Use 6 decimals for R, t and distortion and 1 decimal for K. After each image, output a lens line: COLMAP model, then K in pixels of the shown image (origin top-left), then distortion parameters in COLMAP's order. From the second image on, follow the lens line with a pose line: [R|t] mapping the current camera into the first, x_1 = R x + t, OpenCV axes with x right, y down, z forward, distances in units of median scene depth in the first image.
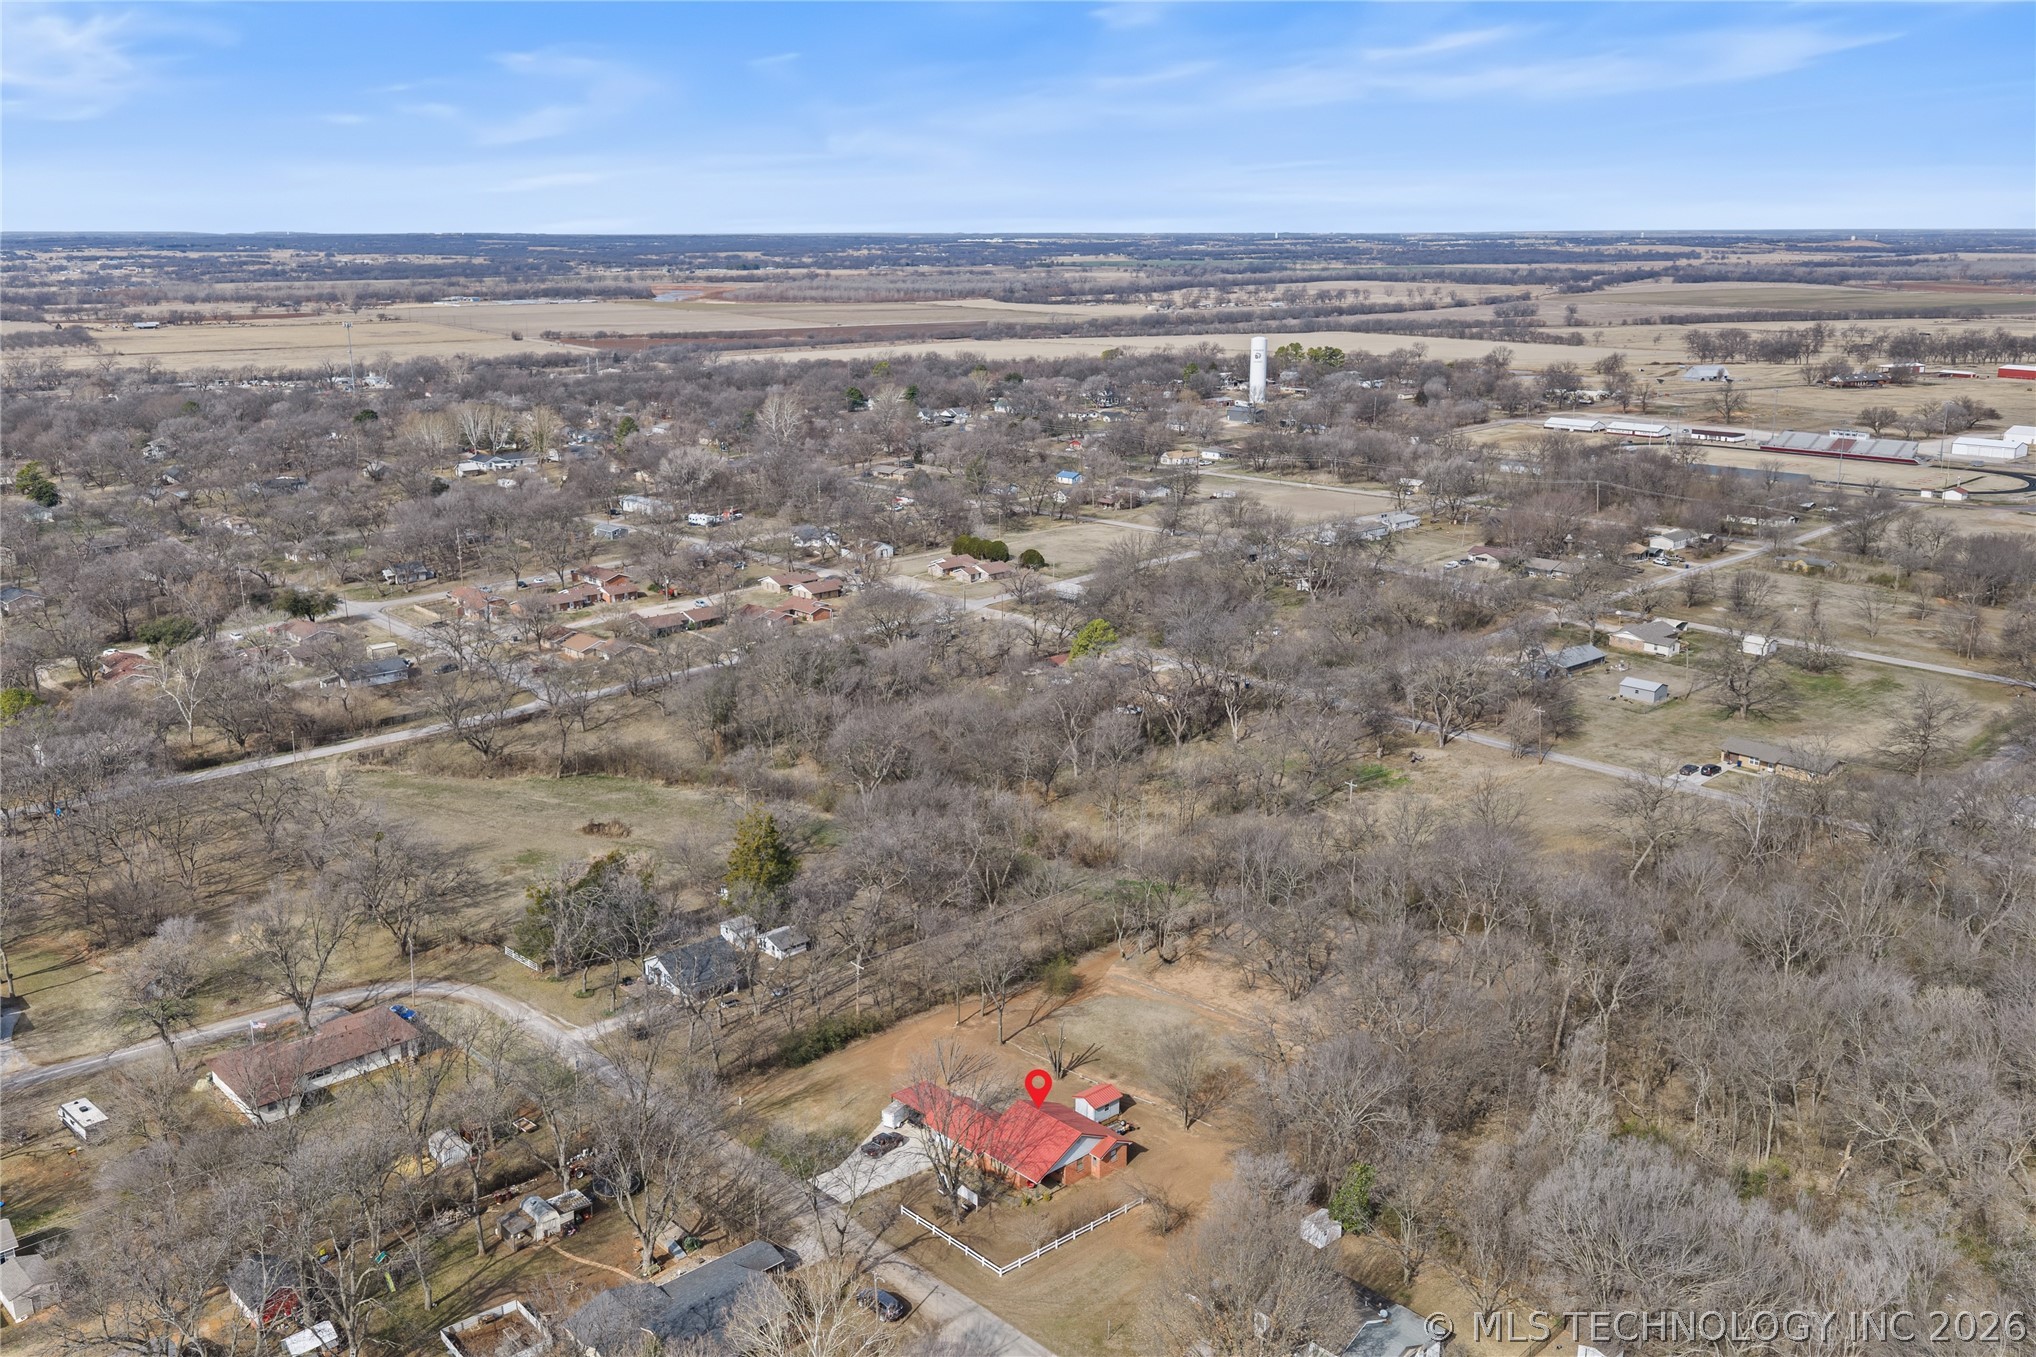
lens RADIAL K [[1720.1, 0, 1009.4], [0, 1720.1, 592.0], [0, 0, 1]] dist [0.005136, -0.005787]
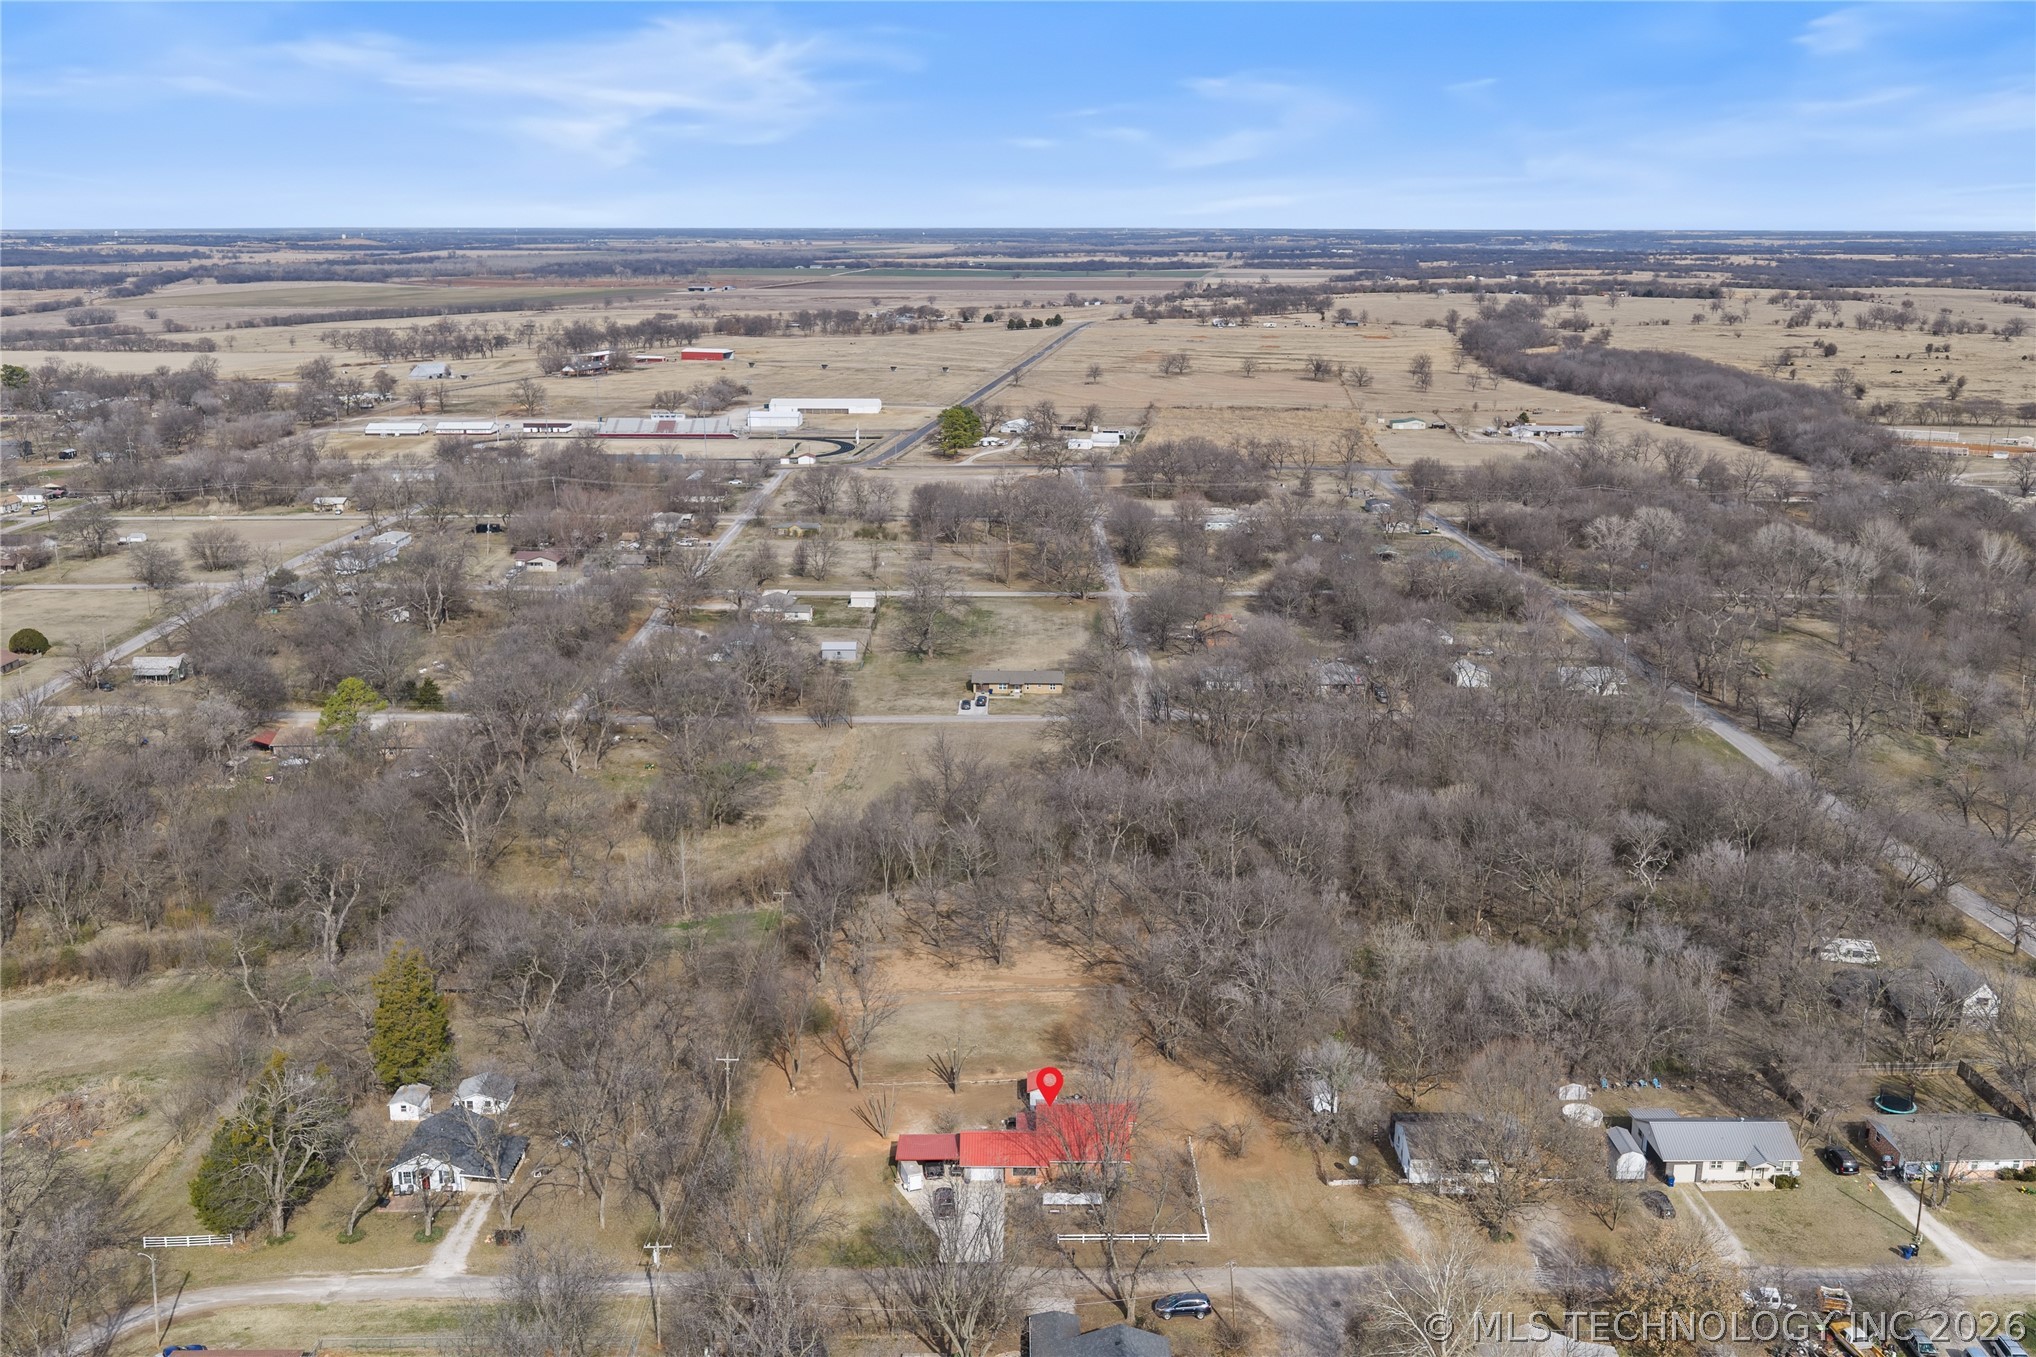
lens RADIAL K [[1720.1, 0, 1009.4], [0, 1720.1, 592.0], [0, 0, 1]] dist [0.005136, -0.005787]
pose [[0.684035, -0.150843, 0.713683, -0.245906], [0.150199, 0.986546, 0.064556, -0.025749], [-0.713819, 0.063036, 0.697488, 0.102441]]
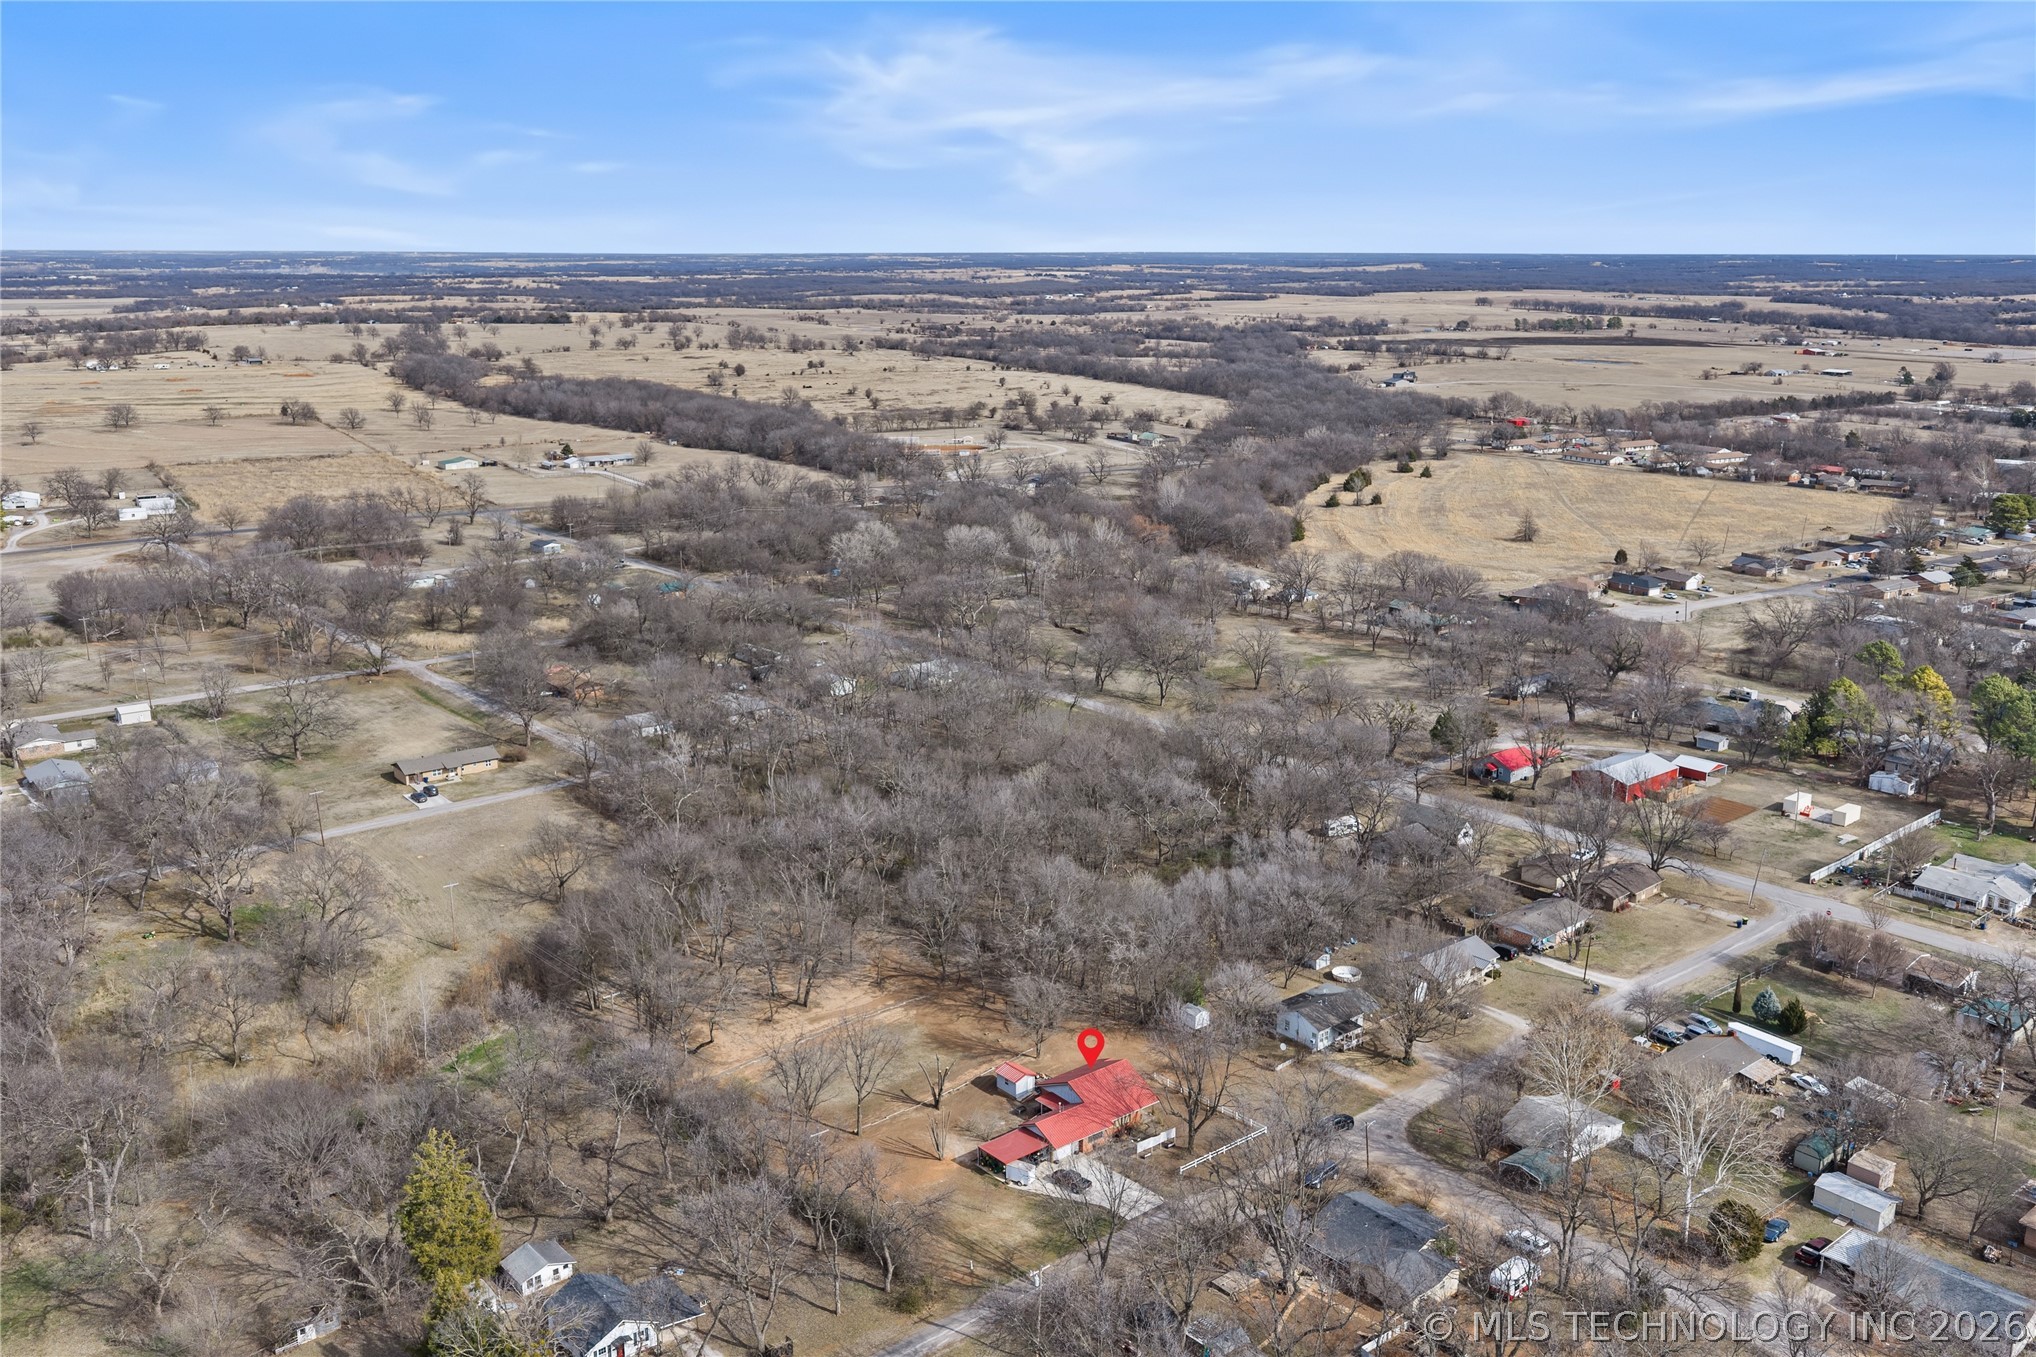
lens RADIAL K [[1720.1, 0, 1009.4], [0, 1720.1, 592.0], [0, 0, 1]] dist [0.005136, -0.005787]
pose [[0.067769, -0.193509, 0.978755, -0.386046], [0.203680, 0.963033, 0.176298, -0.086052], [-0.976689, 0.187406, 0.104678, 0.306386]]
